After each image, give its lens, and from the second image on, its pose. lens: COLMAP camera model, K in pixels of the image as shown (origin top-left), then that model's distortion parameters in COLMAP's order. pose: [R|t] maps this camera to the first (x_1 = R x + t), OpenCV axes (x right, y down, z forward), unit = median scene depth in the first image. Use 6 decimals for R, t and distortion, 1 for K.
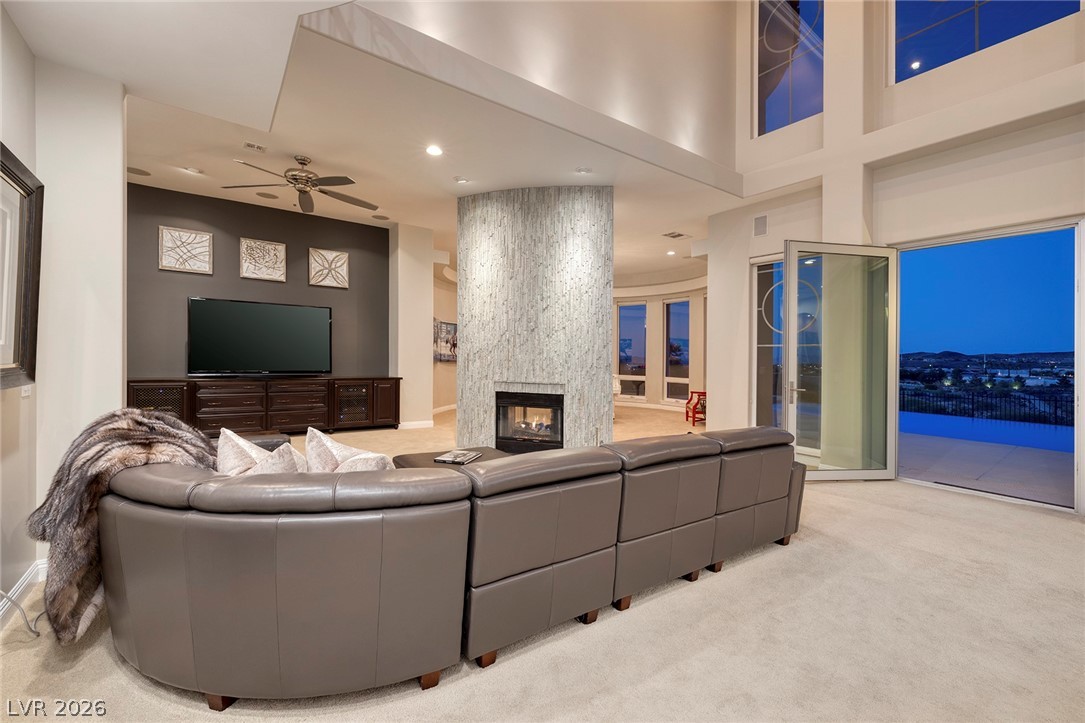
lens RADIAL K [[470.9, 0, 545.6], [0, 470.9, 362.5], [0, 0, 1]] dist [-0.001254, -0.000094]
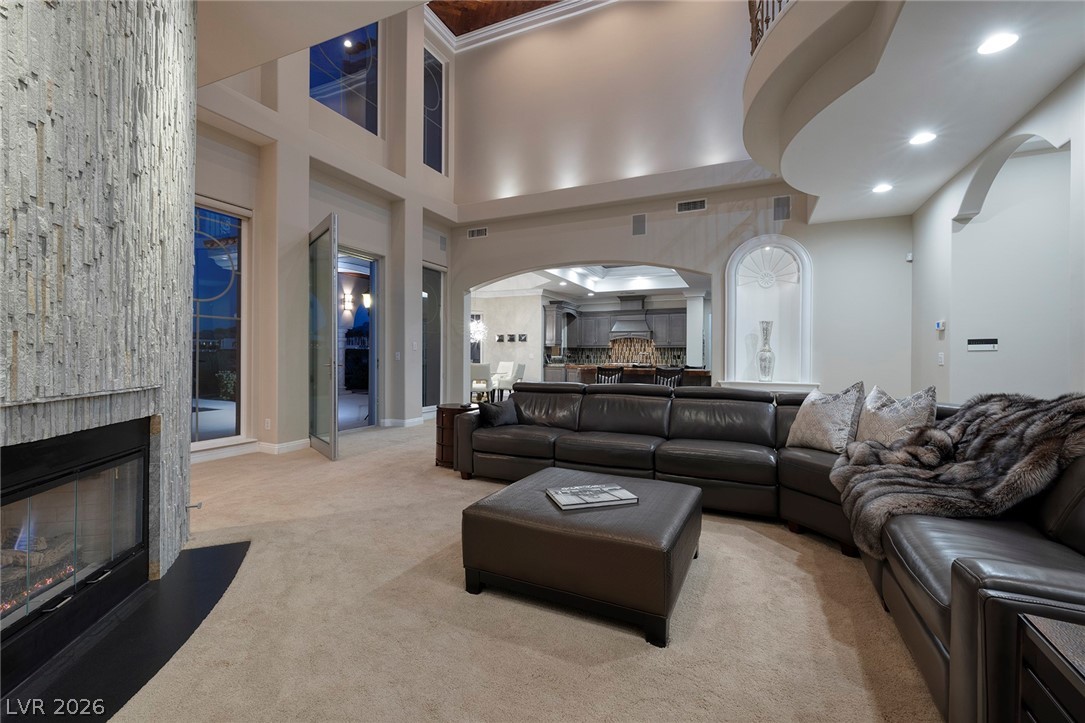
lens RADIAL K [[470.9, 0, 543.8], [0, 470.9, 356.8], [0, 0, 1]] dist [-0.001254, -0.000094]
pose [[-0.478923, -0.014268, 0.877741, -0.443739], [-0.010358, 0.999890, 0.010602, 0.012299], [-0.877796, -0.004014, -0.479018, 0.897504]]
